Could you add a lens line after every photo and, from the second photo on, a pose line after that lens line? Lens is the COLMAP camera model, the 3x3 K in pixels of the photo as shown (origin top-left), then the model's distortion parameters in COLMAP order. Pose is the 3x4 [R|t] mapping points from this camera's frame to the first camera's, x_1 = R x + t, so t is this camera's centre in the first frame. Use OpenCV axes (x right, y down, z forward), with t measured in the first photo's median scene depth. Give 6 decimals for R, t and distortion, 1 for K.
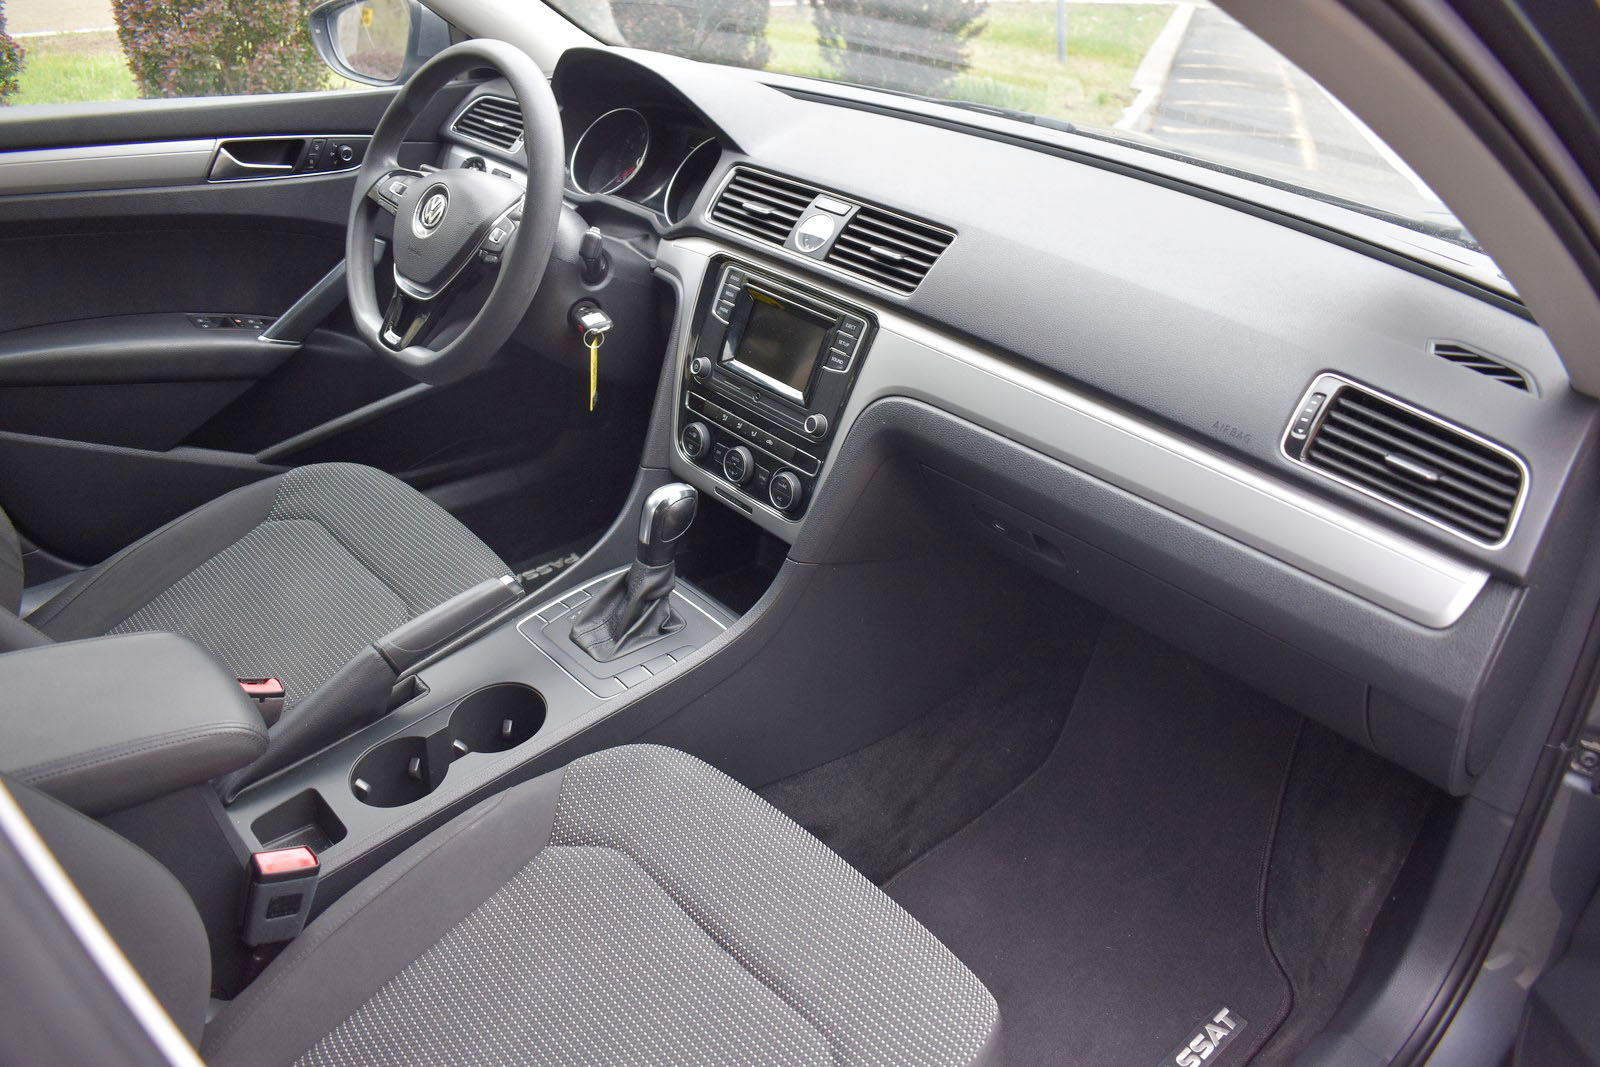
lens RADIAL K [[1234.1, 0, 792.0], [0, 1234.1, 532.3], [0, 0, 1]] dist [-0.100227, 0.015840]
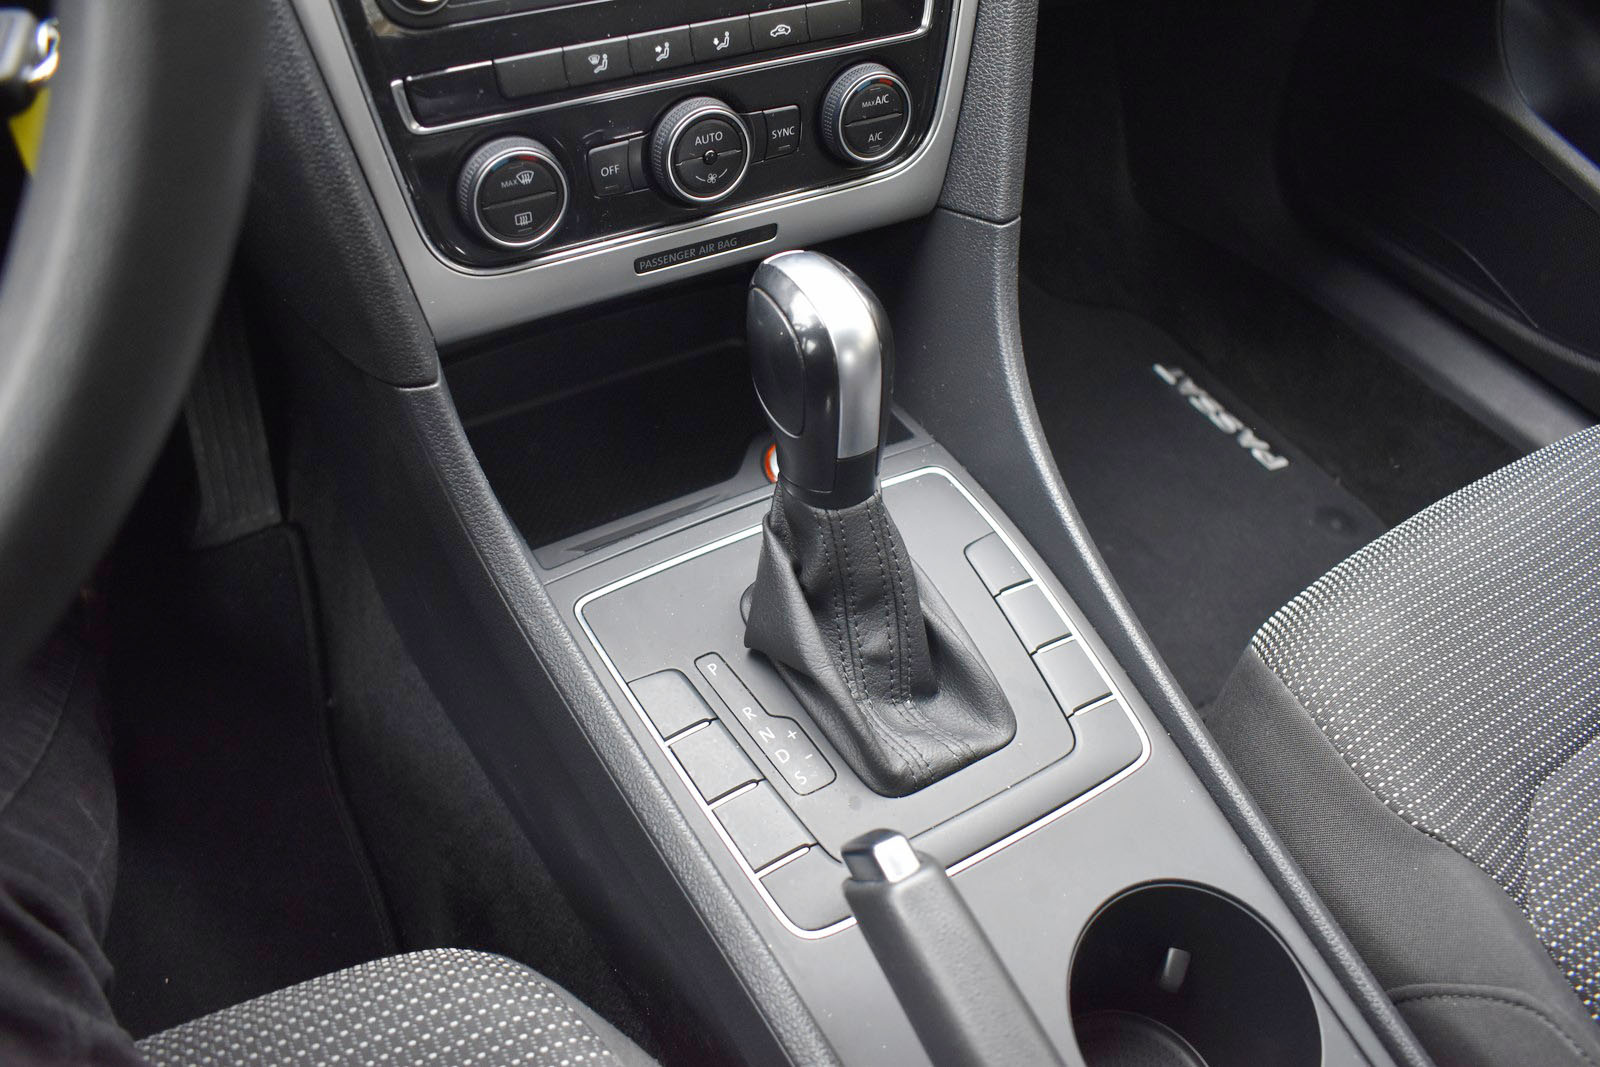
lens RADIAL K [[1234.1, 0, 792.0], [0, 1234.1, 532.3], [0, 0, 1]] dist [-0.100227, 0.015840]
pose [[0.180653, -0.739156, 0.648855, -0.374582], [0.418294, 0.654814, 0.629483, -0.208510], [-0.890166, 0.157694, 0.427478, 0.902880]]
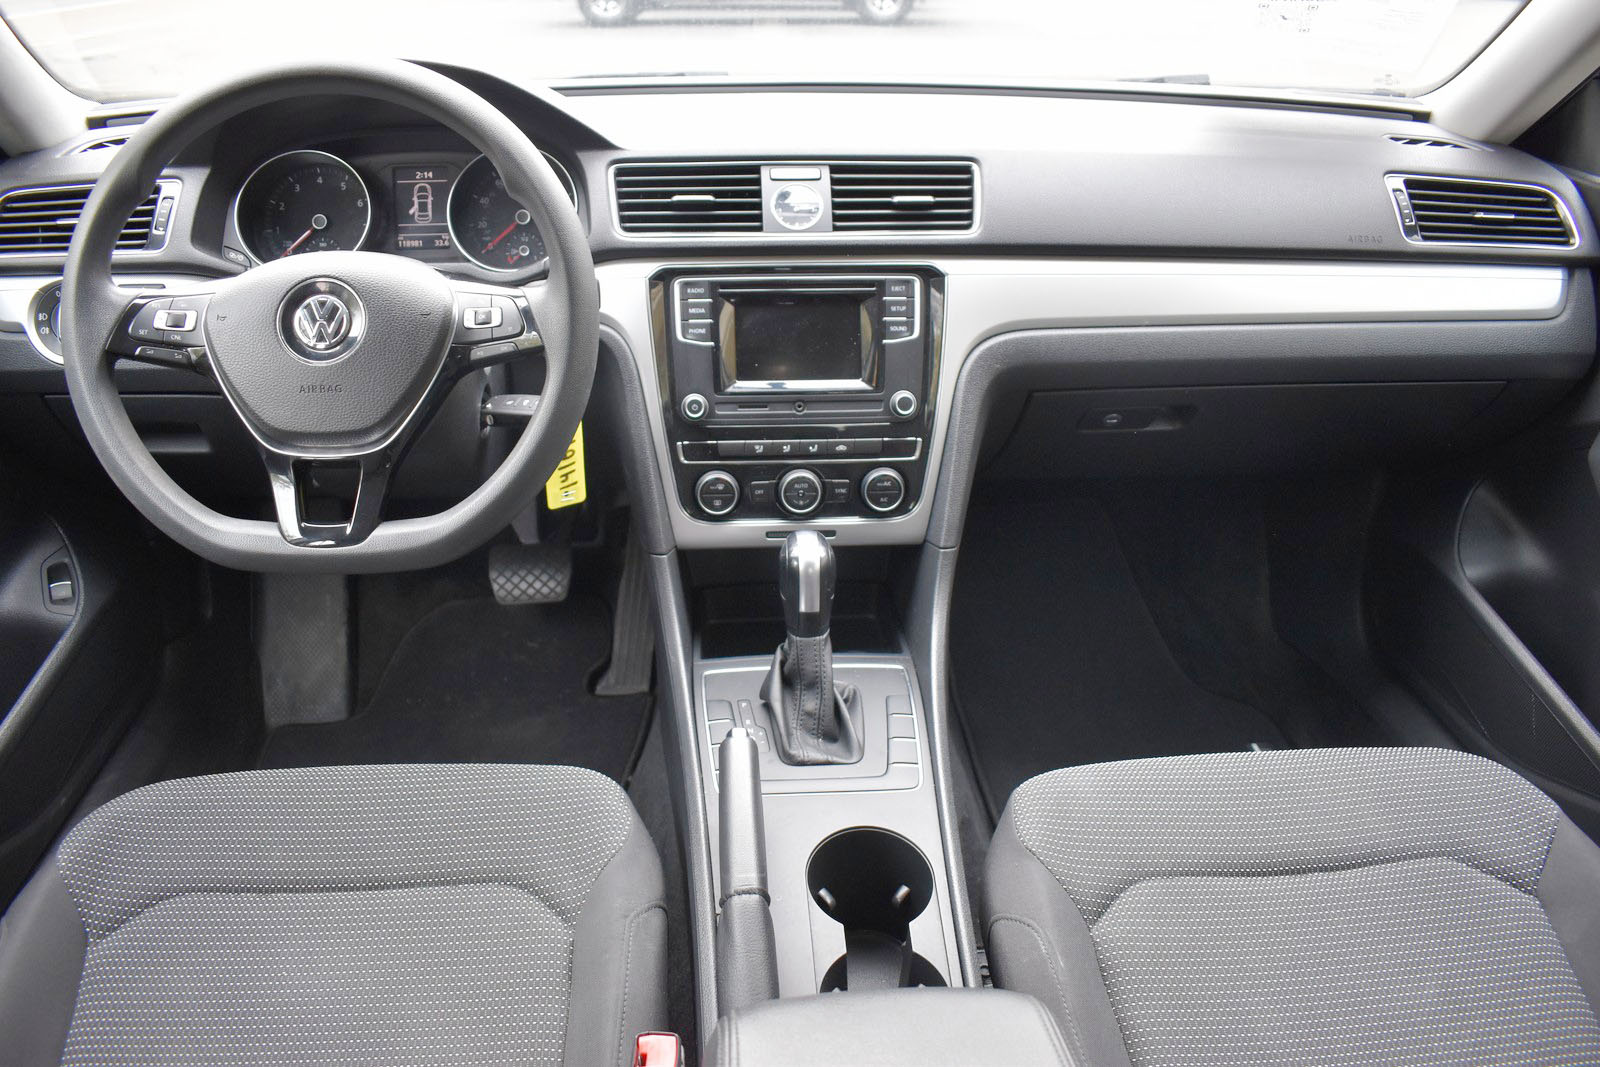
lens RADIAL K [[1234.1, 0, 792.0], [0, 1234.1, 532.3], [0, 0, 1]] dist [-0.100227, 0.015840]
pose [[0.604547, -0.399593, 0.689093, -0.689010], [0.407122, 0.898551, 0.163882, -0.183641], [-0.684671, 0.181471, 0.705900, 0.438547]]
